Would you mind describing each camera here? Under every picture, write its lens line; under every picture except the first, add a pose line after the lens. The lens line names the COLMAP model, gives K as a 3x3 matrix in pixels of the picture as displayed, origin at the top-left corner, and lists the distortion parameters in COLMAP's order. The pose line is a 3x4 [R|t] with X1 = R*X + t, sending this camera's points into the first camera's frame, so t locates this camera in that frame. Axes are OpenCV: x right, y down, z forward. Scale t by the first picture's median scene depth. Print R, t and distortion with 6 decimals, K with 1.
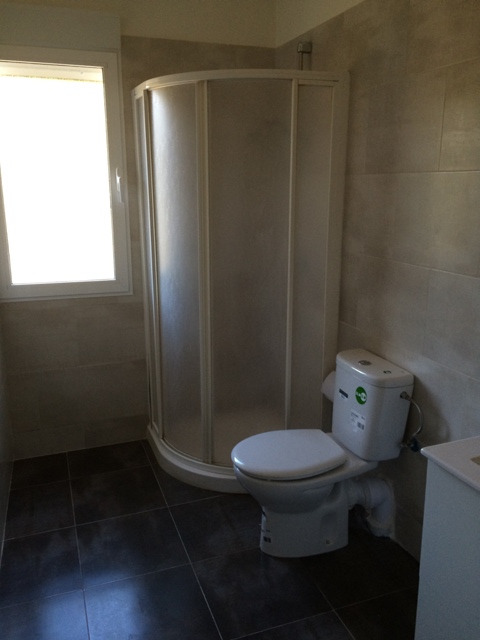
lens RADIAL K [[544.4, 0, 240.0], [0, 544.4, 320.0], [0, 0, 1]] dist [0.011376, -0.005562]
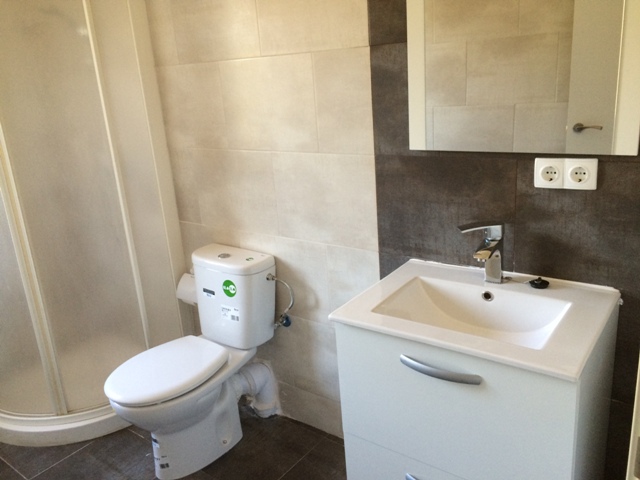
lens RADIAL K [[544.4, 0, 320.0], [0, 544.4, 240.0], [0, 0, 1]] dist [0.011376, -0.005562]
pose [[0.836569, -0.214777, 0.504007, -0.115687], [0.196021, 0.976394, 0.090717, -0.004937], [-0.511593, 0.022905, 0.858922, 0.058943]]
